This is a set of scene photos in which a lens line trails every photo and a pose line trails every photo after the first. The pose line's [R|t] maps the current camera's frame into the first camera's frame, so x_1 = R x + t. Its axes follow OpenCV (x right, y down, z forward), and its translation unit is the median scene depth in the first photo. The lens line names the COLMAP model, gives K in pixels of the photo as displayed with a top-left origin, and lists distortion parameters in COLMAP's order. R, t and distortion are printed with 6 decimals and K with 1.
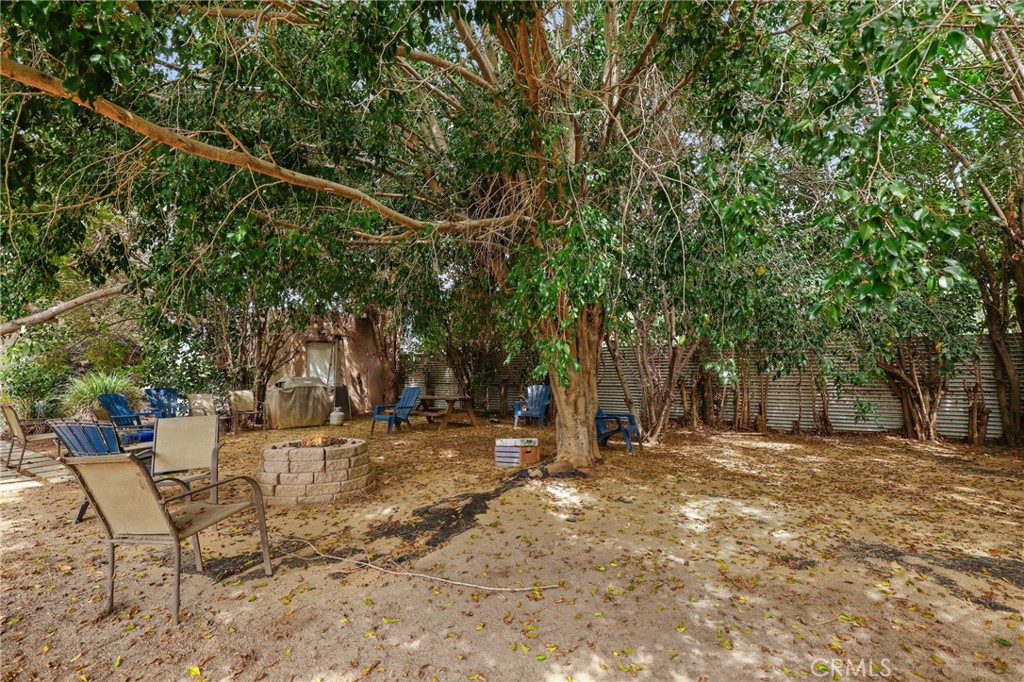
lens RADIAL K [[480.8, 0, 514.6], [0, 480.8, 335.0], [0, 0, 1]] dist [-0.002119, 0.000324]
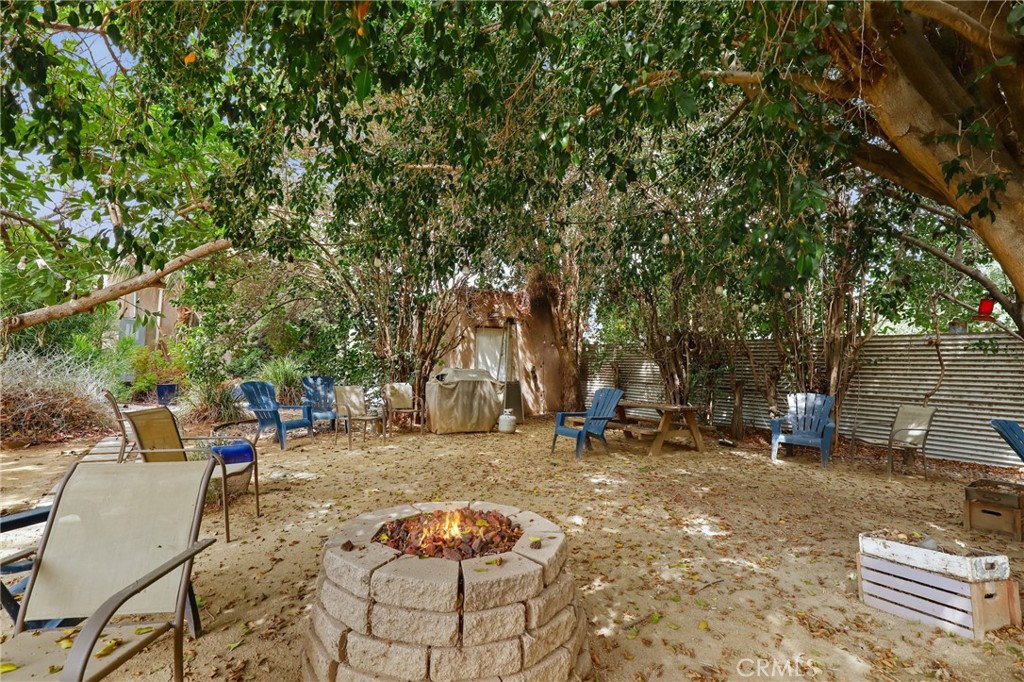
lens RADIAL K [[480.8, 0, 514.6], [0, 480.8, 335.0], [0, 0, 1]] dist [-0.002119, 0.000324]
pose [[0.940534, 0.009079, -0.339577, -0.093641], [-0.005866, 0.999928, 0.010485, 0.021709], [0.339648, -0.007869, 0.940520, 0.266585]]
